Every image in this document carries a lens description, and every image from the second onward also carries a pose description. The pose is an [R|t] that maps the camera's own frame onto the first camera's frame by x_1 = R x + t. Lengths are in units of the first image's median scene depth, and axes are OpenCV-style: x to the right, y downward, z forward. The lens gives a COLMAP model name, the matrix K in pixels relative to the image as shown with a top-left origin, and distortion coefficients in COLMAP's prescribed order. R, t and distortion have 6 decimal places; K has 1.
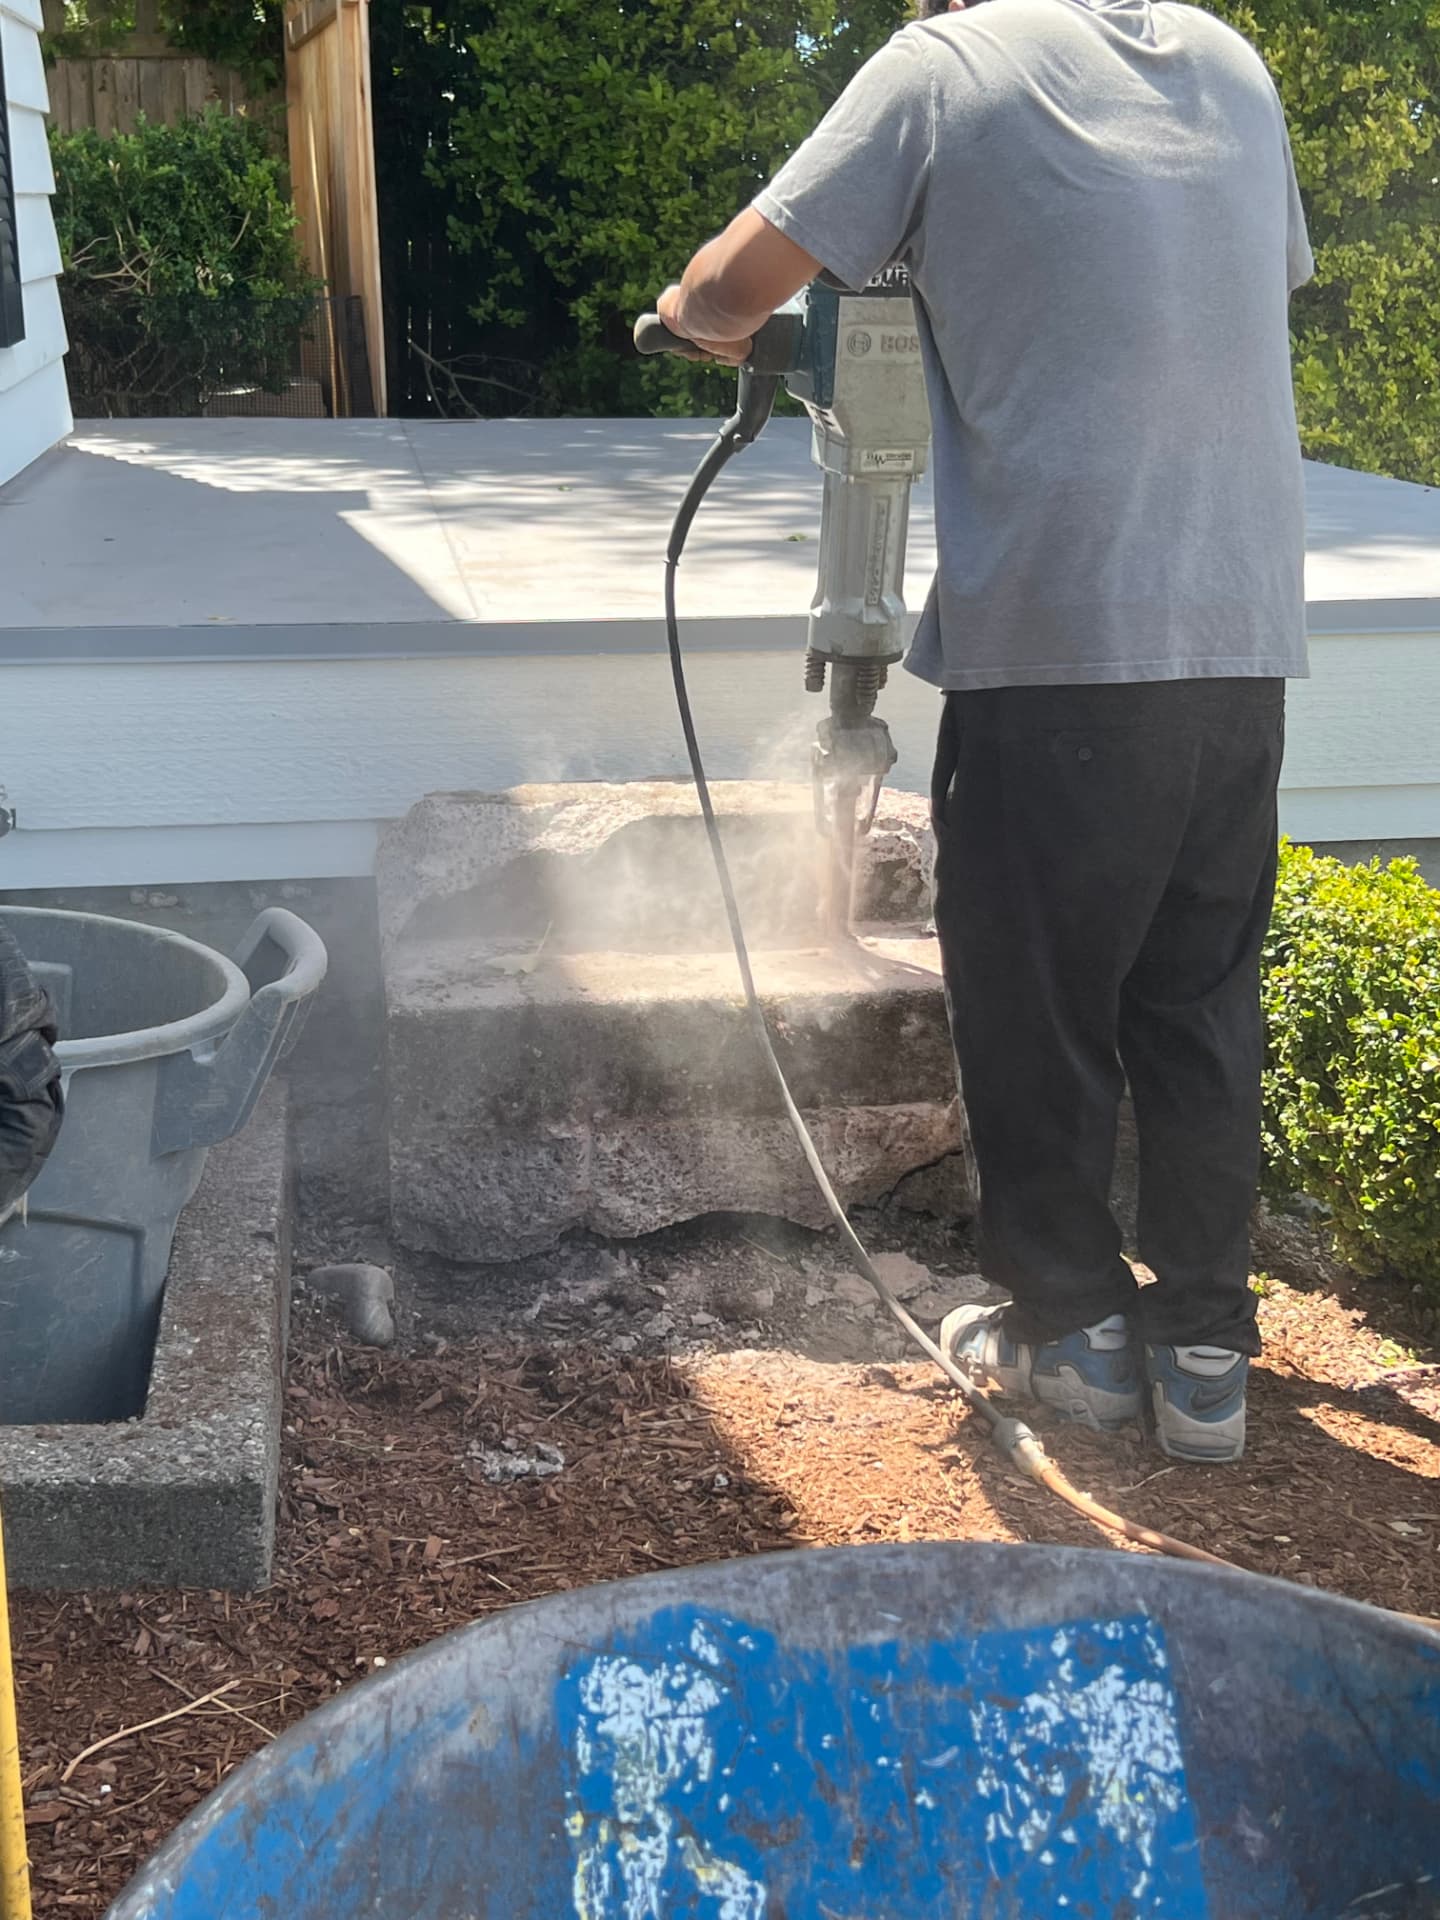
lens RADIAL K [[2509.4, 0, 736.2], [0, 2509.4, 946.2], [0, 0, 1]] dist [0.056494, 0.000000]
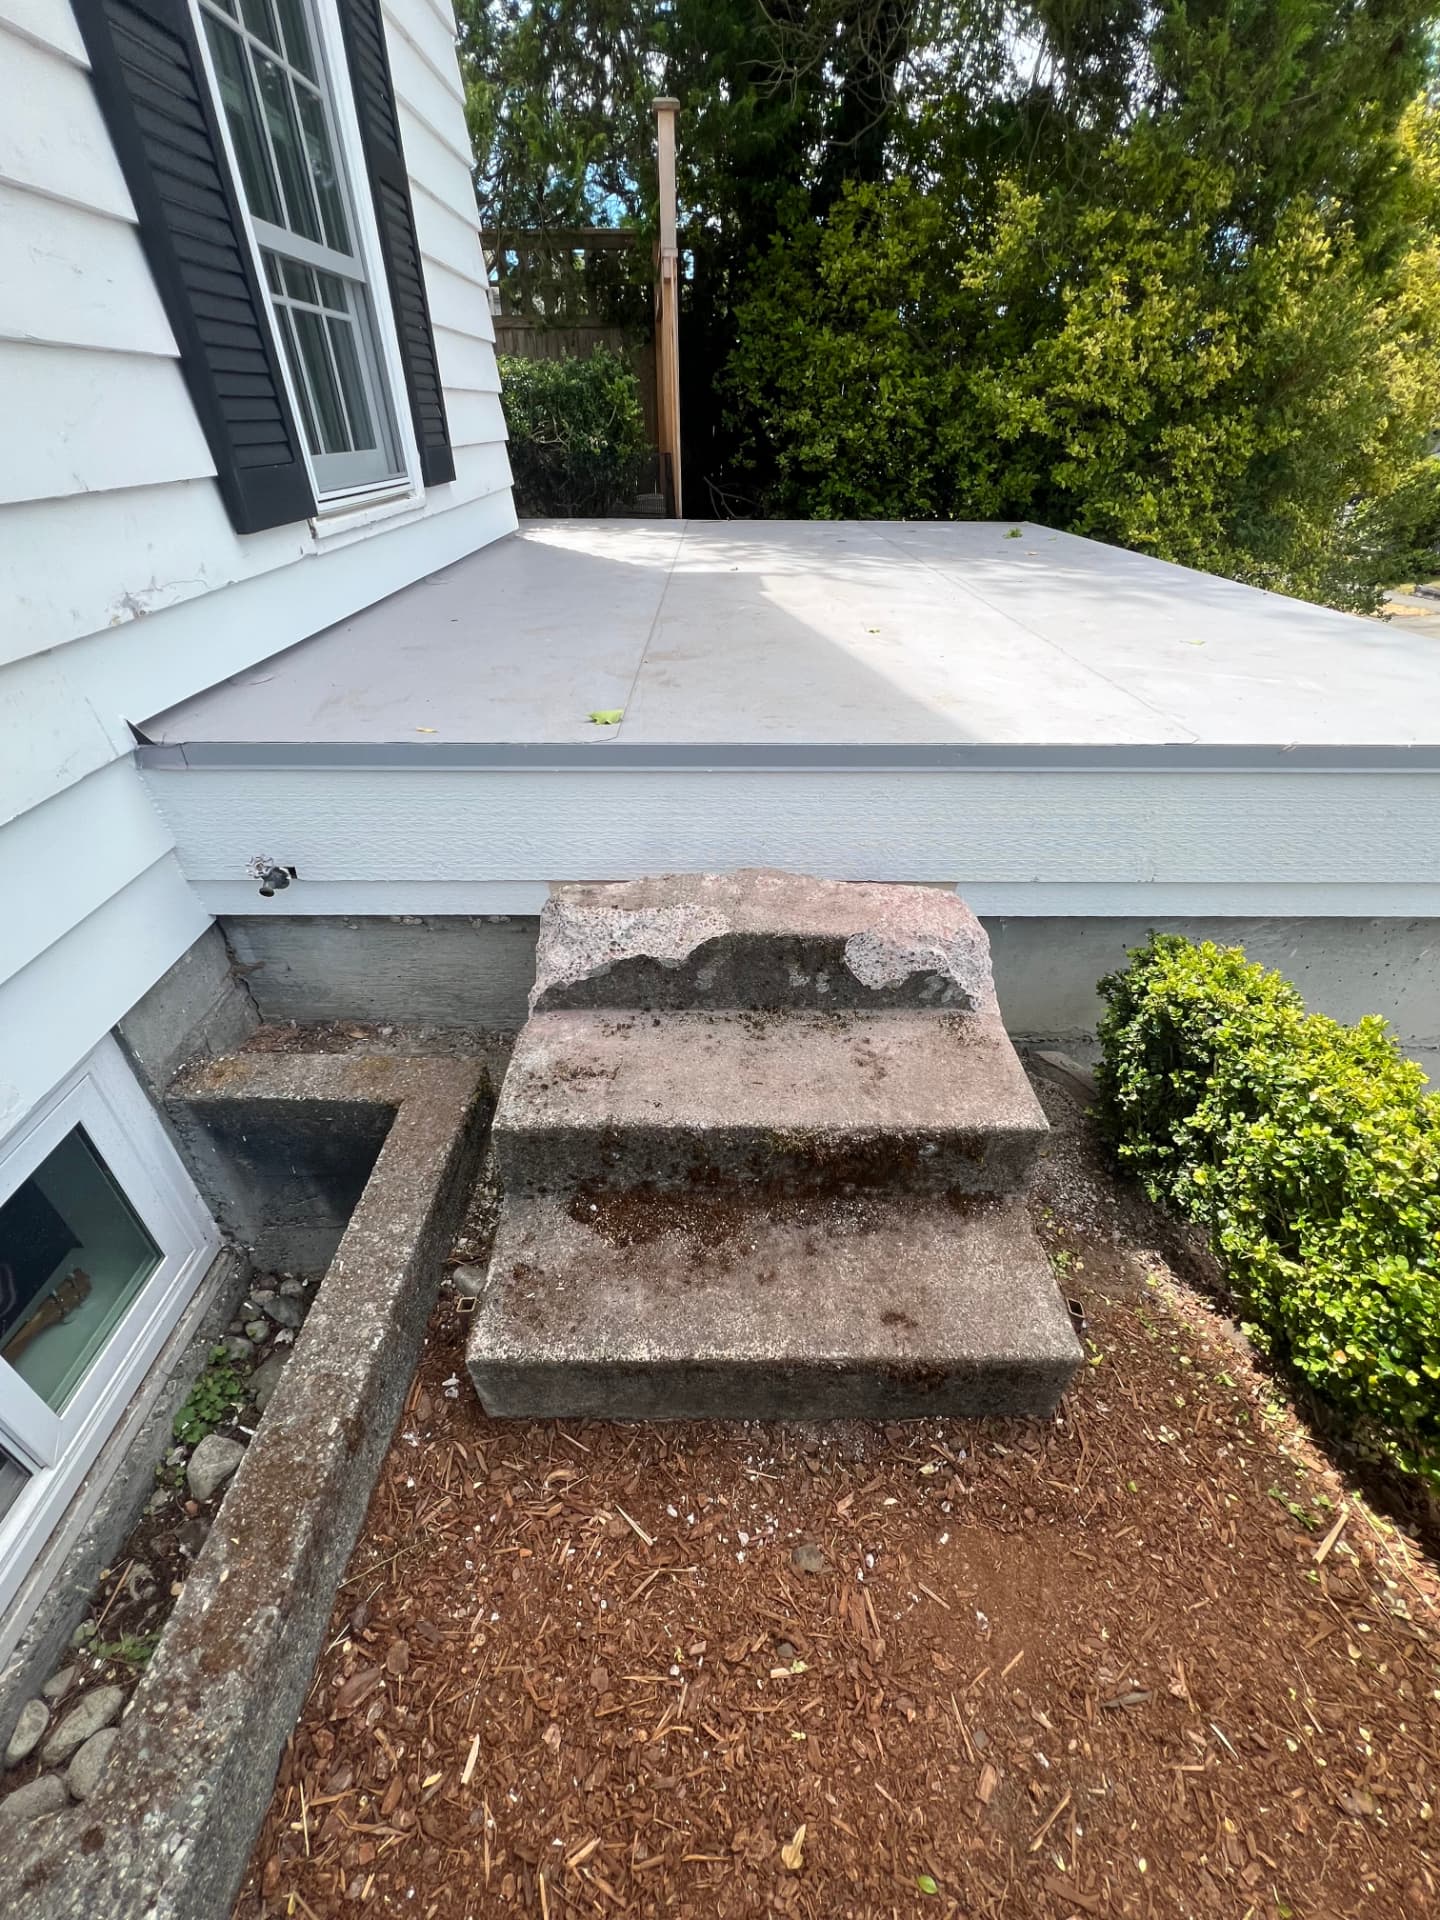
lens RADIAL K [[783.4, 0, 716.6], [0, 783.4, 957.1], [0, 0, 1]] dist [-0.007429, 0.001404]
pose [[0.988184, 0.086216, -0.126723, 0.003600], [-0.041943, 0.947346, 0.317453, -0.068283], [0.147420, -0.308387, 0.939768, 0.265612]]
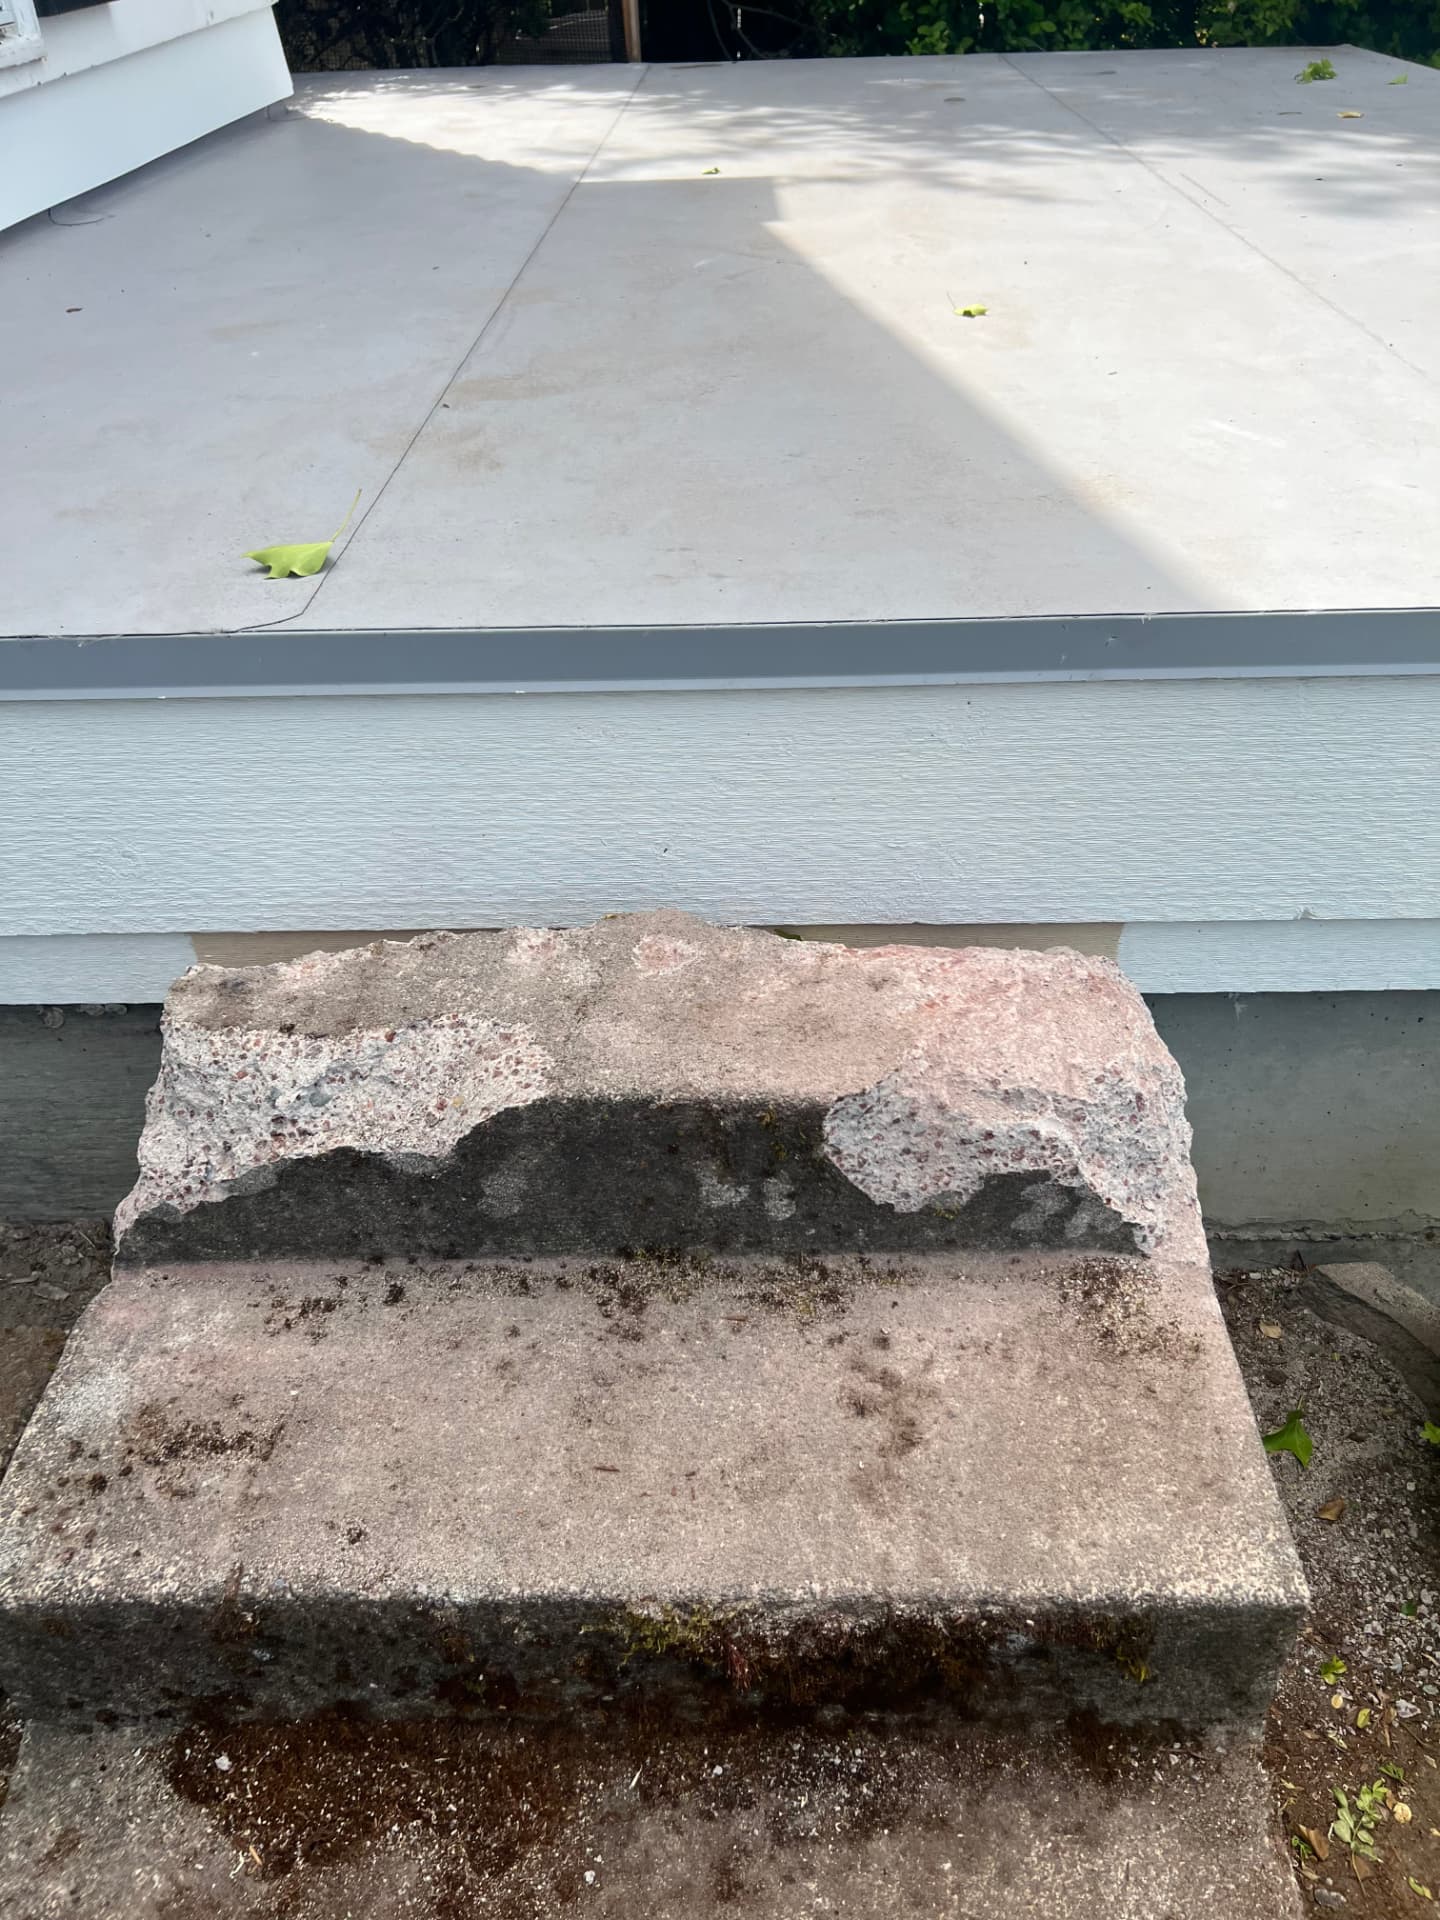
lens RADIAL K [[1435.3, 0, 737.7], [0, 1435.3, 971.0], [0, 0, 1]] dist [0.055211, -0.058883]
pose [[0.985268, 0.078649, -0.151858, 0.019796], [-0.017930, 0.930587, 0.365632, -0.077964], [0.170074, -0.357523, 0.918288, 0.311722]]
